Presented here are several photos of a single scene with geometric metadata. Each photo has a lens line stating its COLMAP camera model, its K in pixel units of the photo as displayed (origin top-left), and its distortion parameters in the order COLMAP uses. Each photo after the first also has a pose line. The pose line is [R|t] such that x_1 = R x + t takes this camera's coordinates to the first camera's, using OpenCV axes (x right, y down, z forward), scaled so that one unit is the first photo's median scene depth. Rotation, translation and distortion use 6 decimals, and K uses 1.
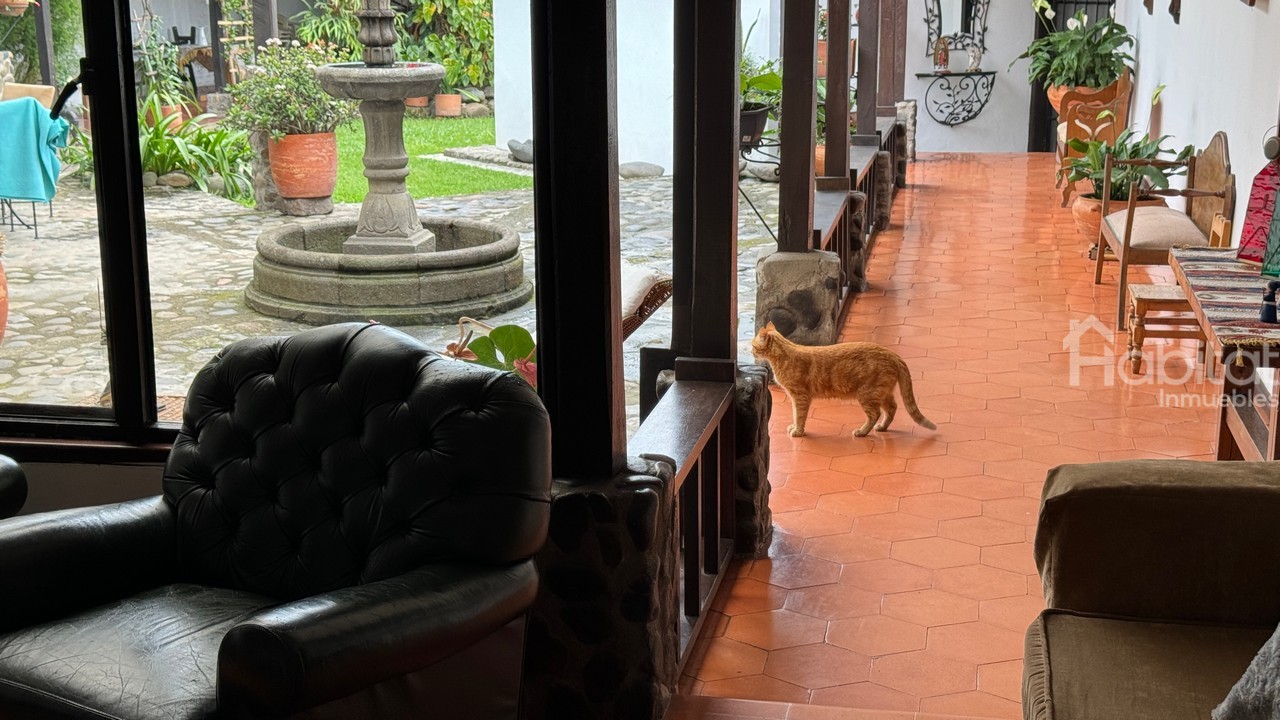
lens RADIAL K [[1784.2, 0, 641.4], [0, 1784.2, 360.5], [0, 0, 1]] dist [0.157844, 0.000000]
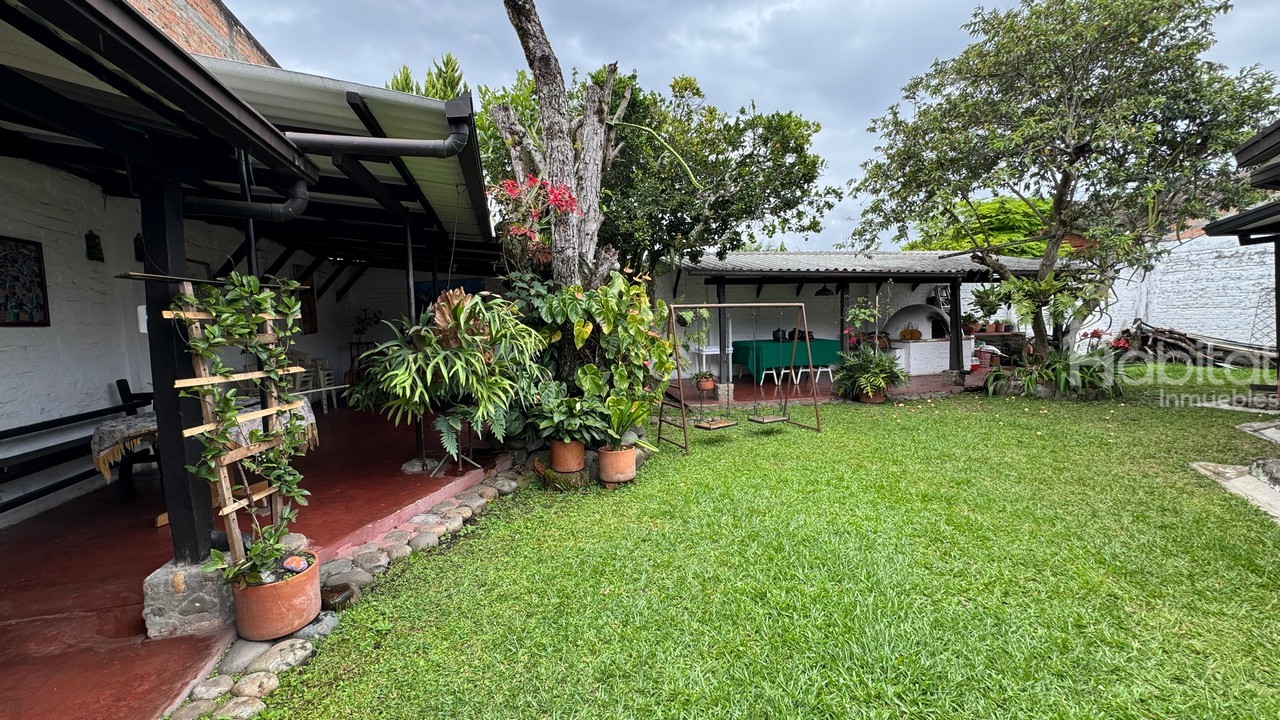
lens RADIAL K [[510.2, 0, 645.9], [0, 510.2, 353.3], [0, 0, 1]] dist [-0.004393, 0.000942]
pose [[0.896101, -0.056230, 0.440274, -0.250924], [0.125429, 0.983592, -0.129669, -0.215993], [-0.425759, 0.171420, 0.888451, 1.118780]]
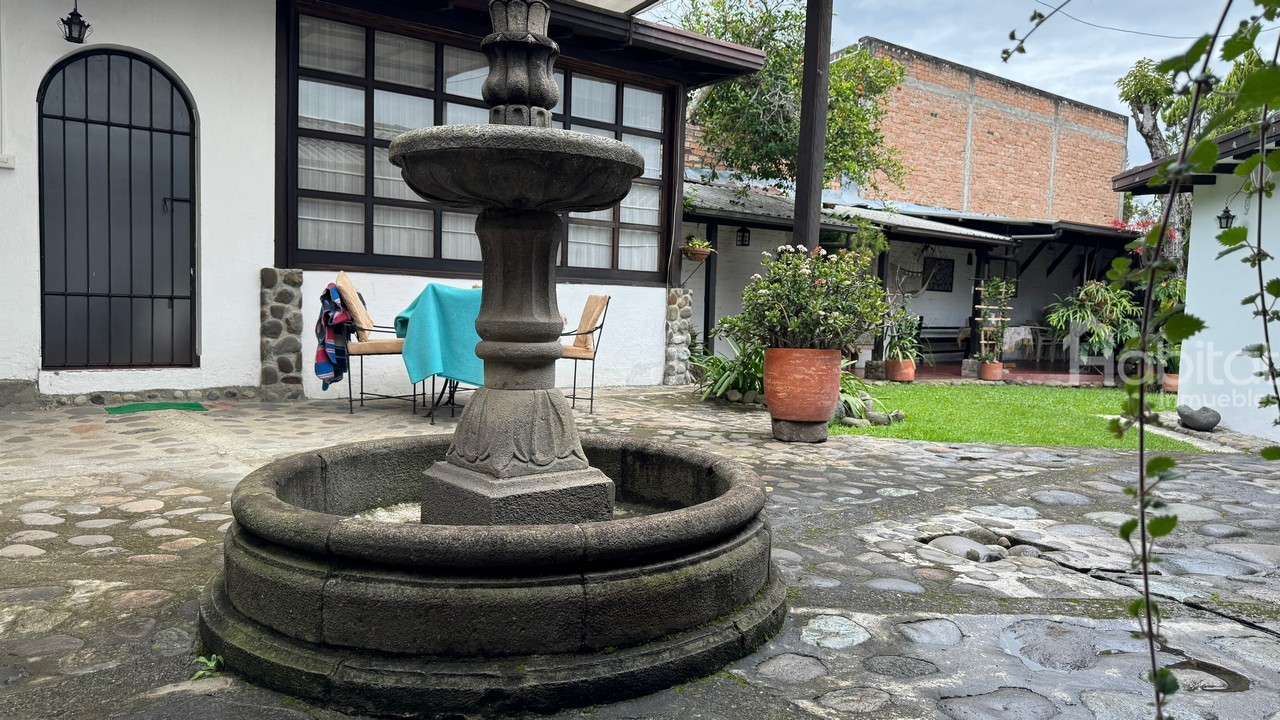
lens RADIAL K [[907.7, 0, 641.9], [0, 907.7, 357.4], [0, 0, 1]] dist [0.052079, -0.000283]
pose [[0.752321, 0.067186, -0.655362, 0.031847], [-0.180154, 0.977849, -0.106560, -0.043583], [0.633686, 0.198233, 0.747761, 0.444590]]
